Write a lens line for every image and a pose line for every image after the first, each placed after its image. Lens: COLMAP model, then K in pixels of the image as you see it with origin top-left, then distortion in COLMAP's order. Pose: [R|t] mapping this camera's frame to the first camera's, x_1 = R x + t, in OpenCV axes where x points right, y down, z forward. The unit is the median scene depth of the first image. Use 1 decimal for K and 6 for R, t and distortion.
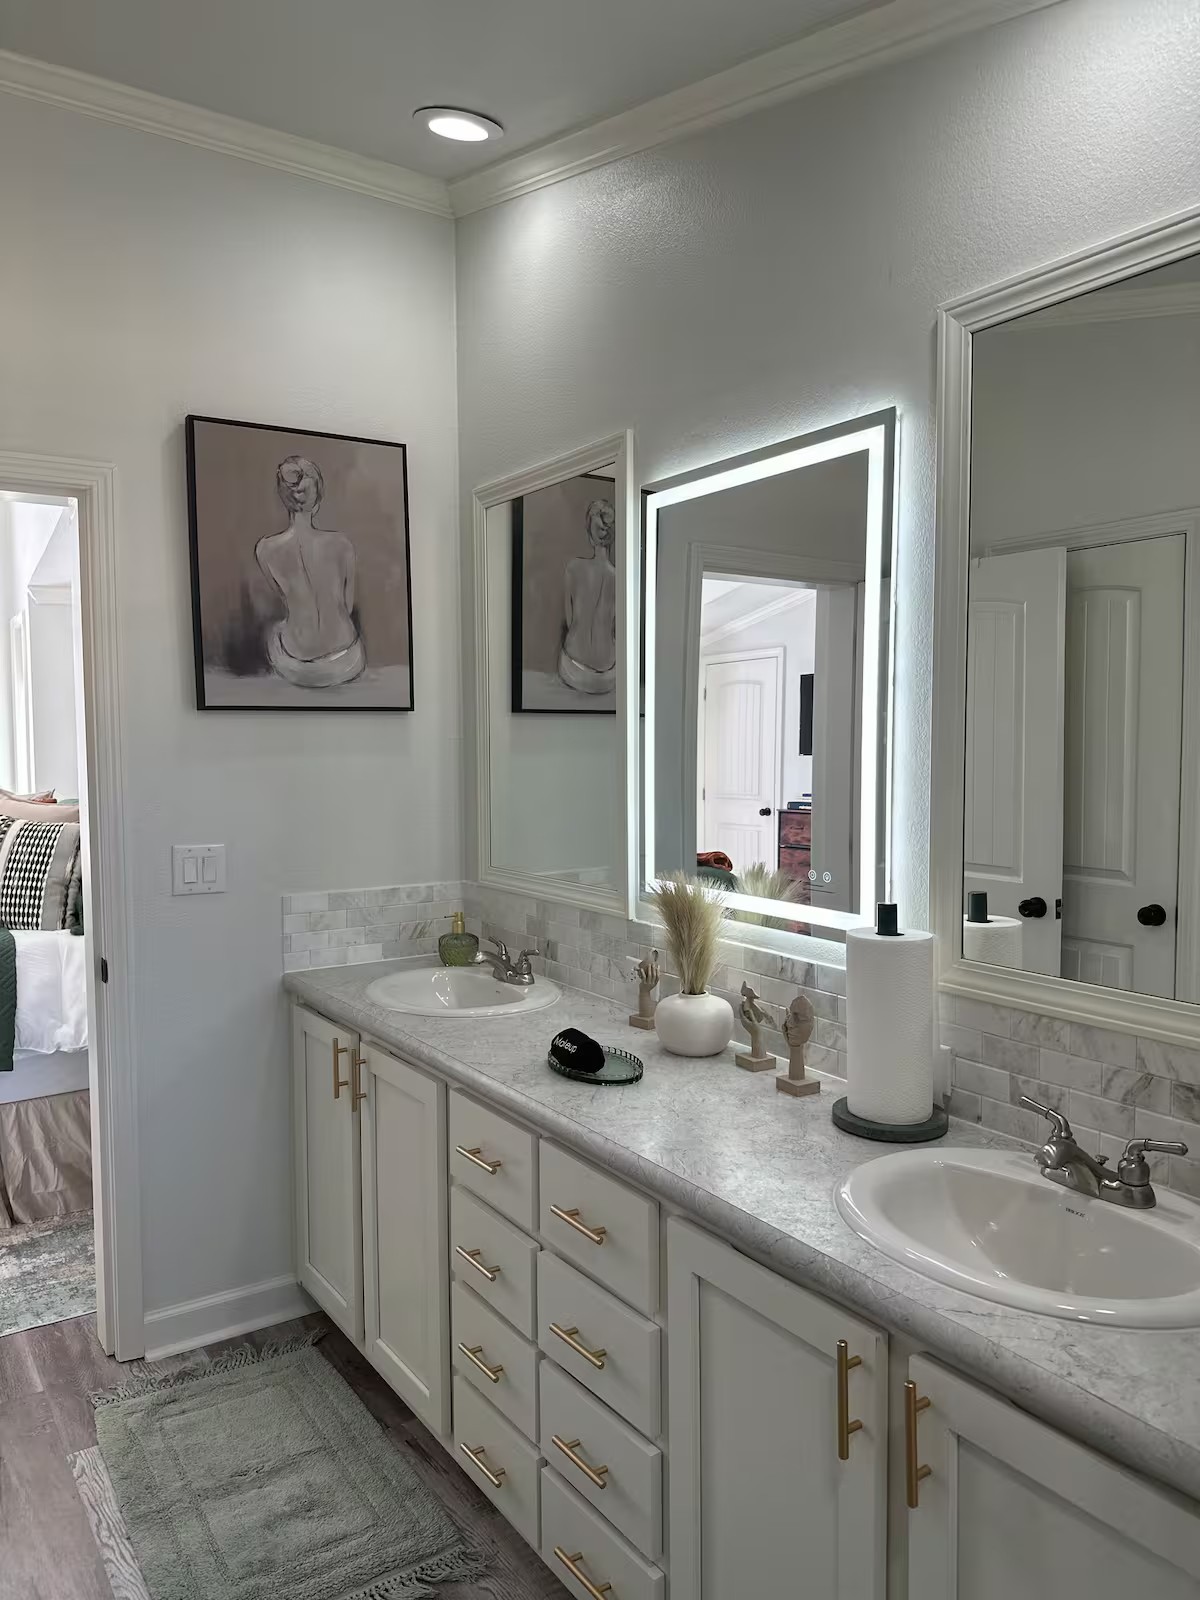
lens RADIAL K [[1133.3, 0, 604.4], [0, 1133.3, 800.6], [0, 0, 1]] dist [0.105524, -0.156325]
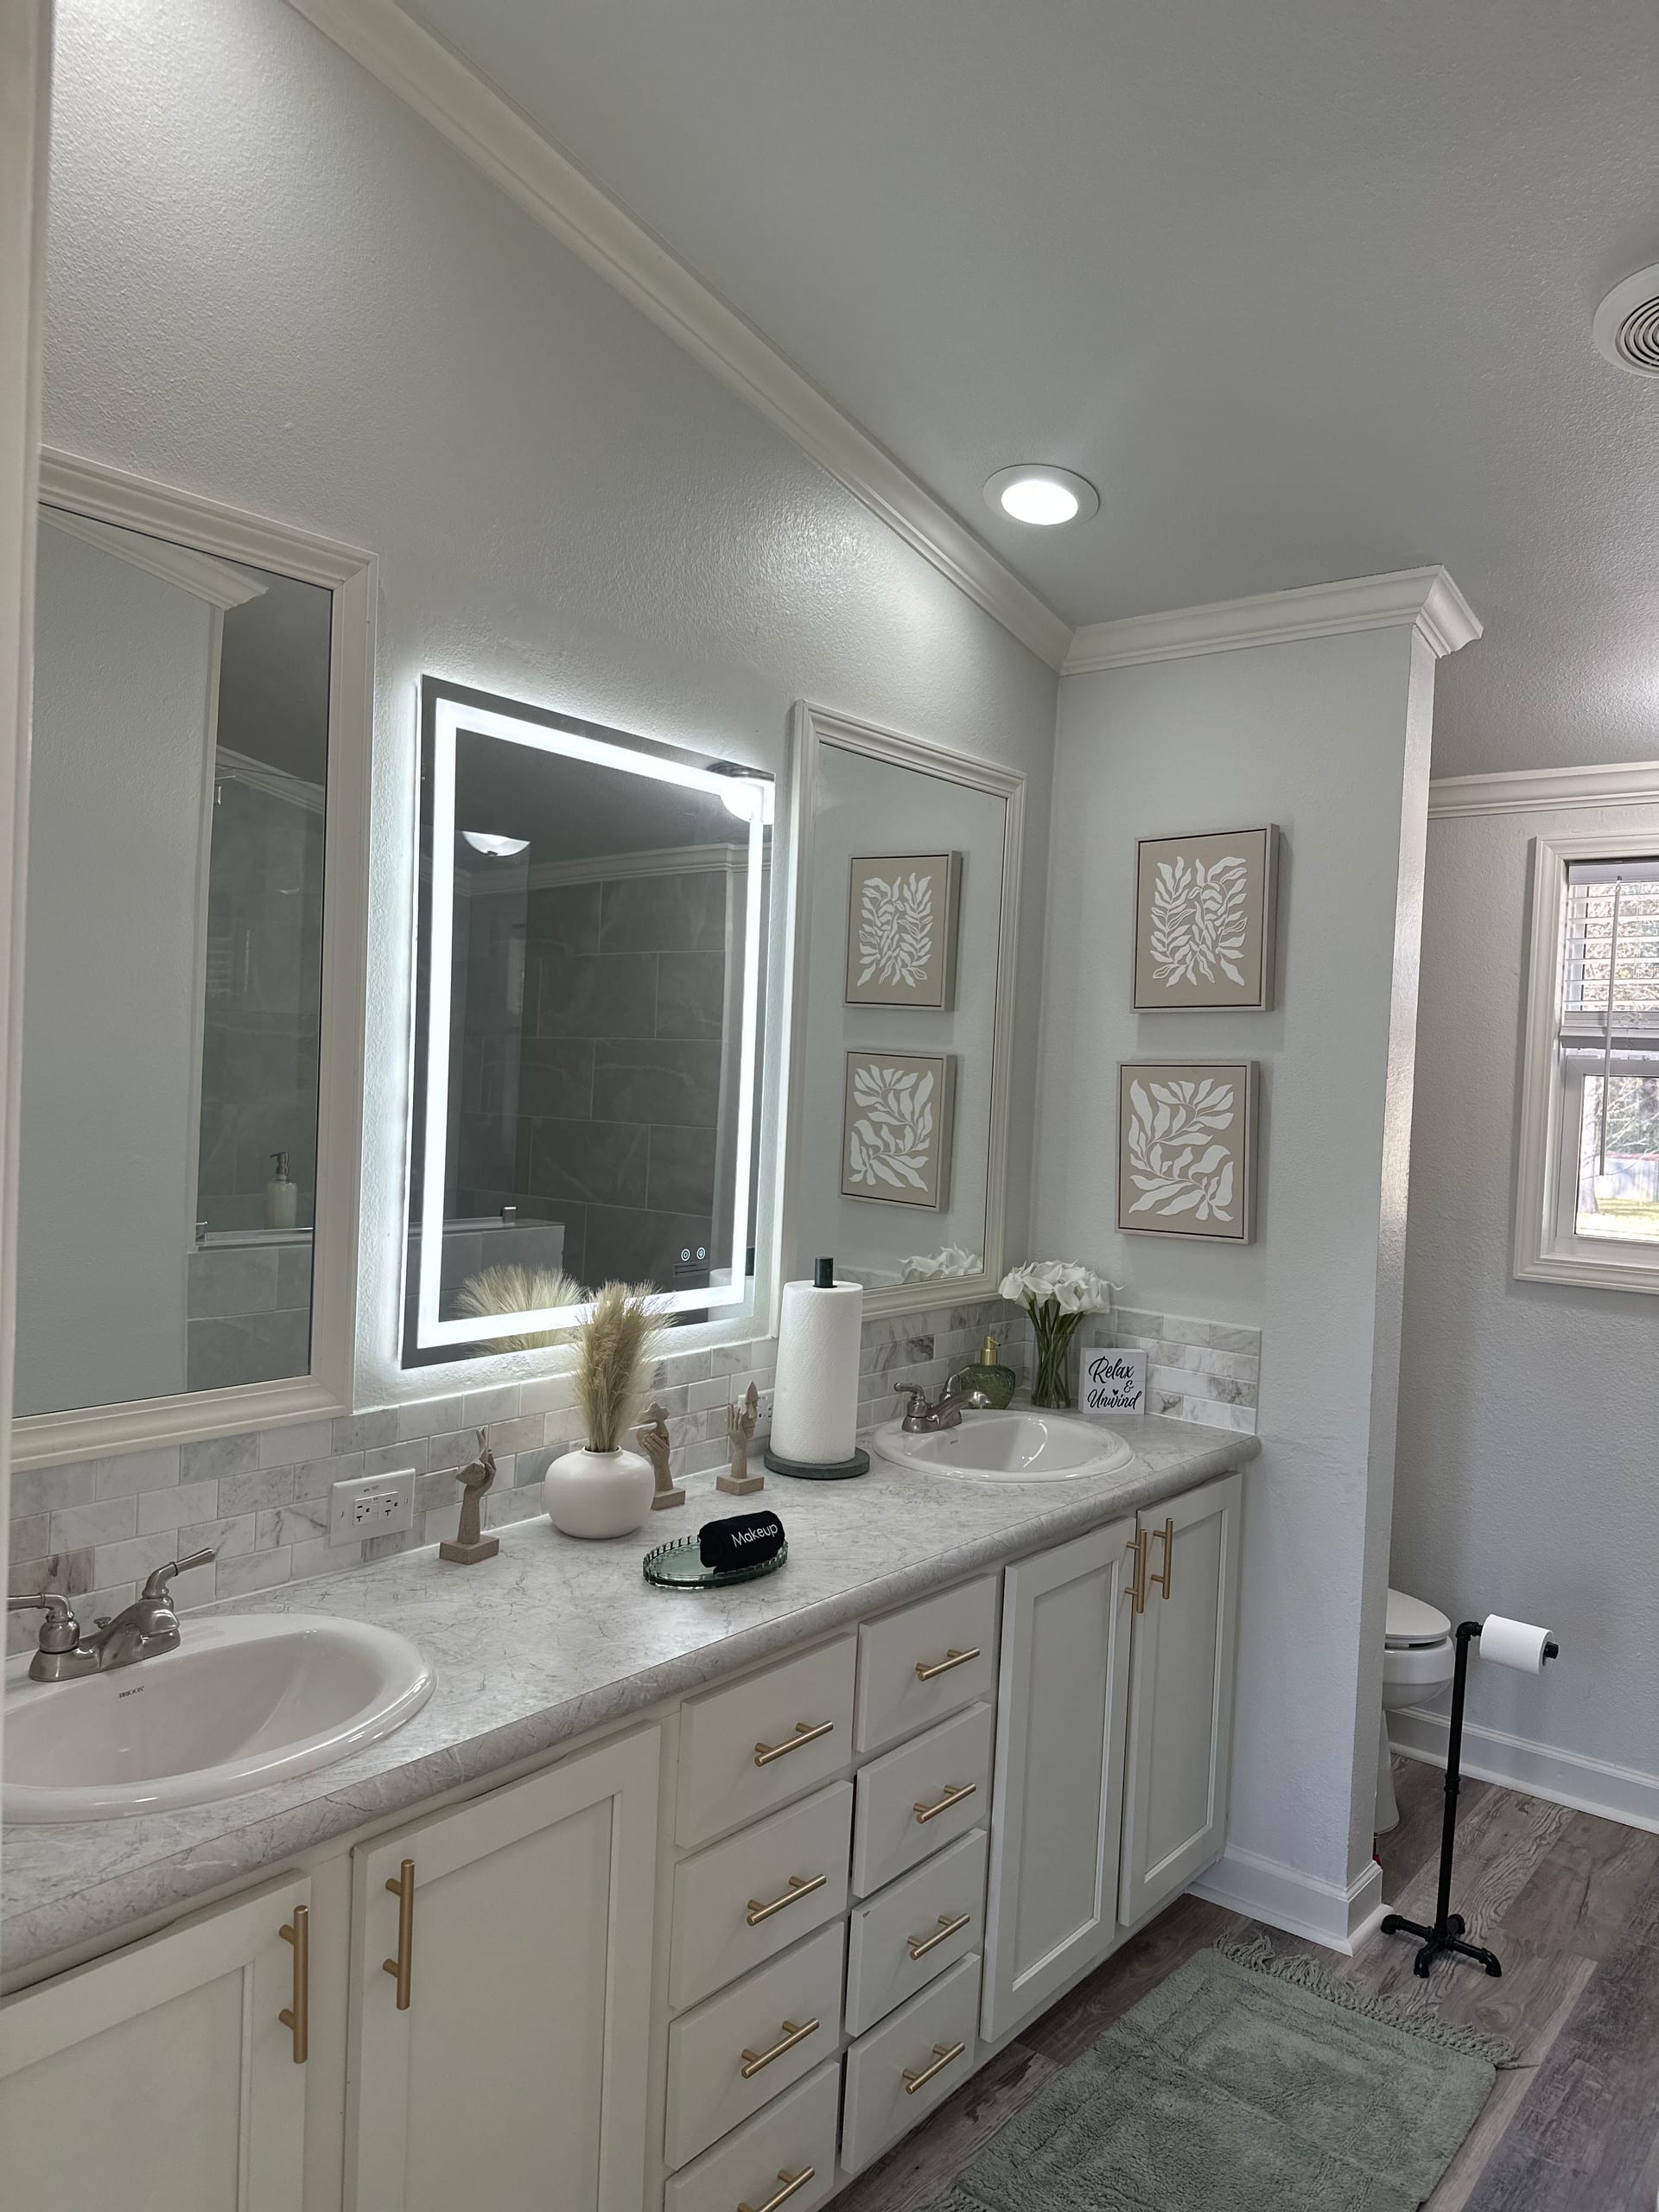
lens RADIAL K [[1566.8, 0, 835.5], [0, 1566.8, 1106.8], [0, 0, 1]] dist [0.105524, -0.156325]
pose [[-0.315885, -0.029509, 0.948338, -1.008453], [0.016439, 0.999196, 0.036568, -0.091274], [-0.948655, 0.027141, -0.315146, 1.291671]]
